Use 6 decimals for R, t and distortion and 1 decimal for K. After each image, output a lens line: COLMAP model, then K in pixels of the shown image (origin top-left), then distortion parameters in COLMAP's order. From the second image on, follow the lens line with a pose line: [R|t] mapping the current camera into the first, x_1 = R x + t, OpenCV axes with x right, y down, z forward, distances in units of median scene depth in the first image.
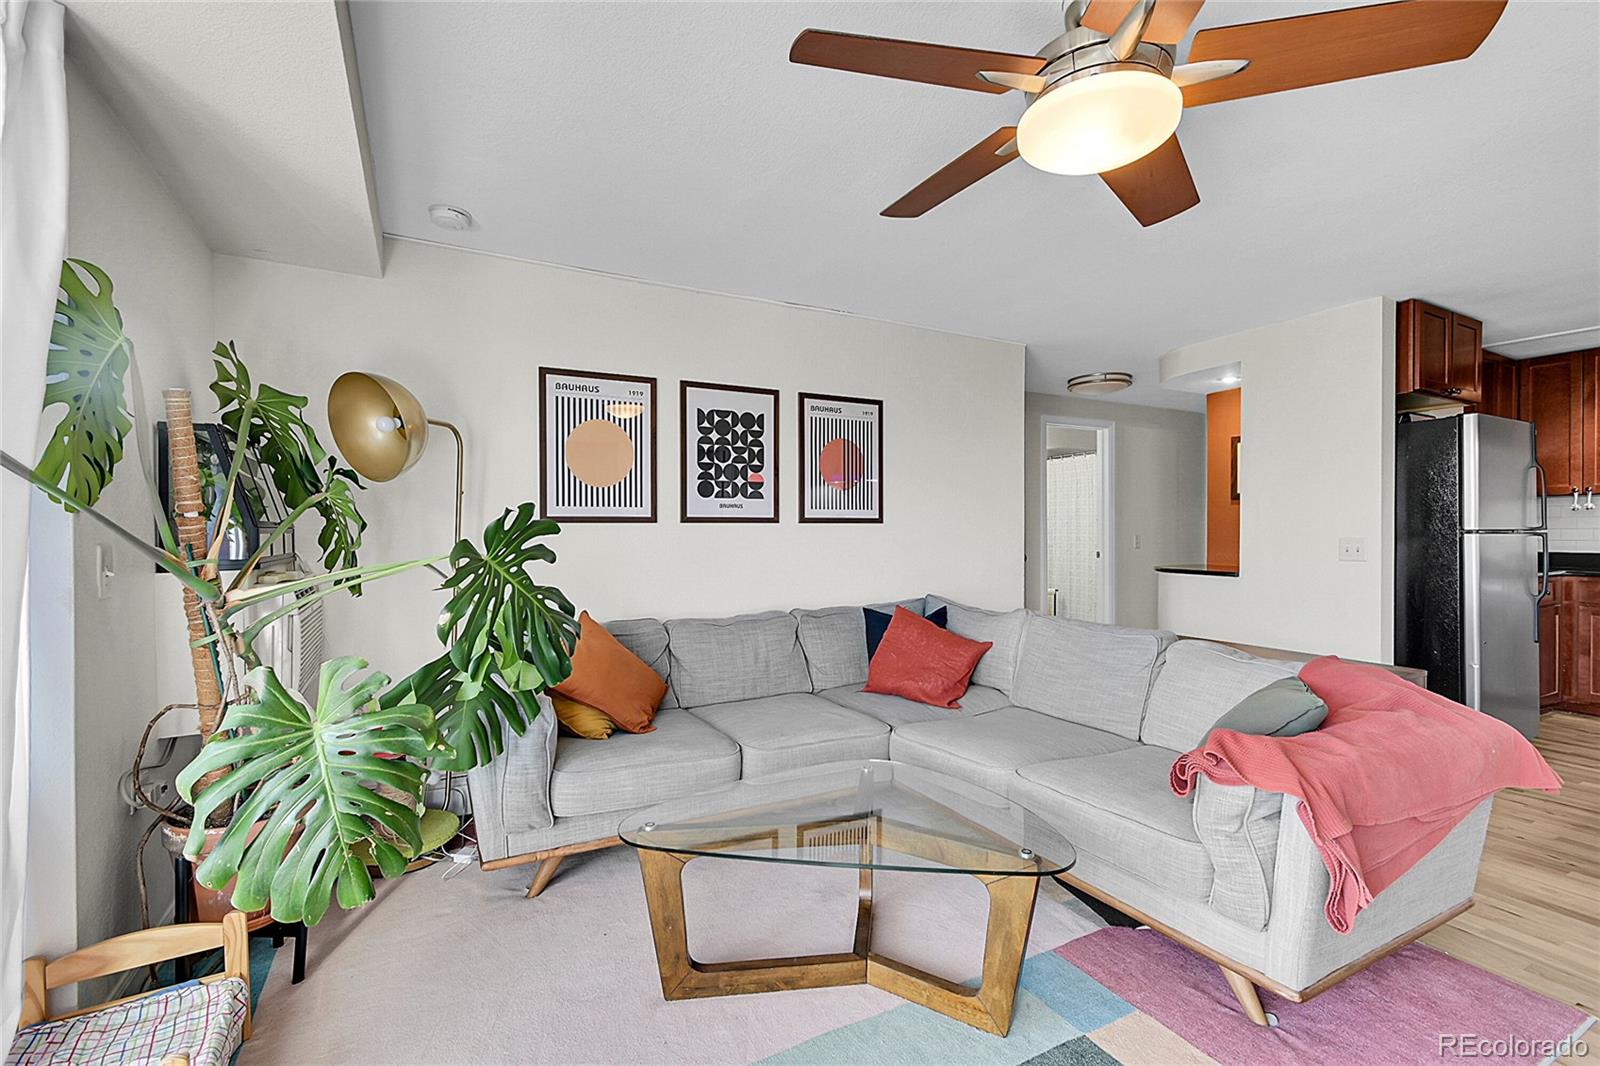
lens RADIAL K [[711.0, 0, 800.1], [0, 711.0, 540.7], [0, 0, 1]] dist [0.003885, -0.000087]
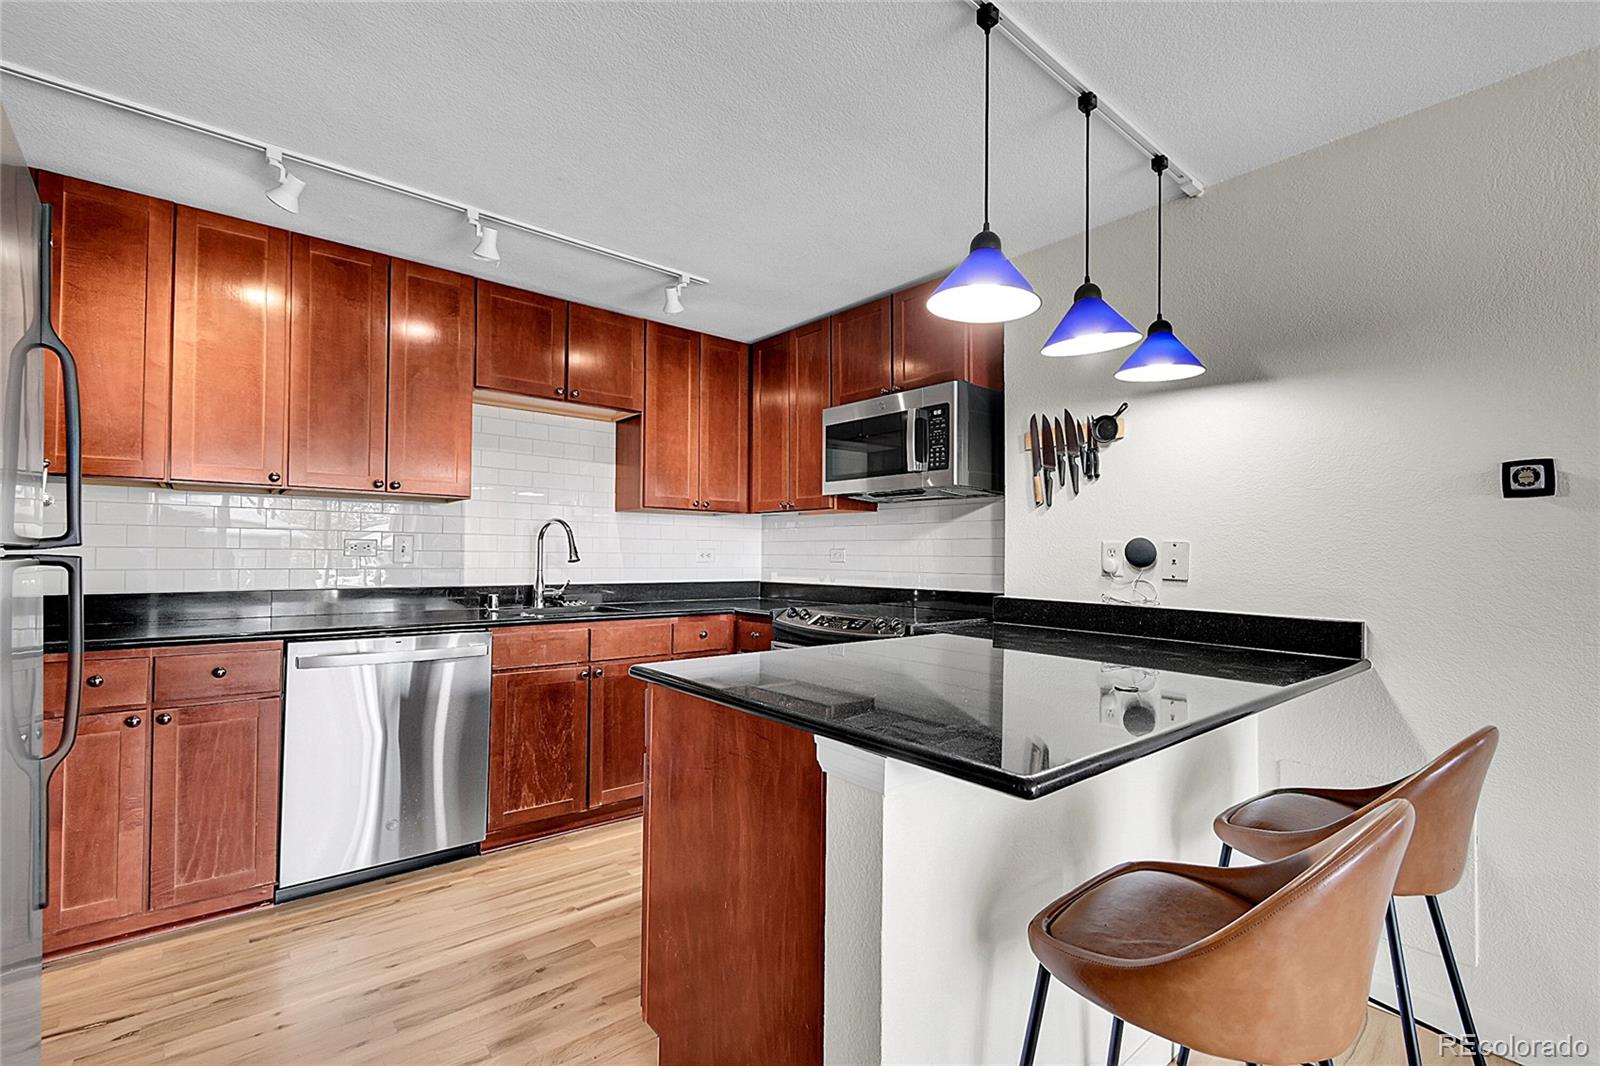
lens RADIAL K [[711.0, 0, 800.1], [0, 711.0, 540.7], [0, 0, 1]] dist [0.003885, -0.000087]
pose [[-0.217575, 0.018185, 0.975874, 0.977824], [-0.000058, 0.999826, -0.018644, -0.017934], [-0.976044, -0.004113, -0.217536, 1.119868]]
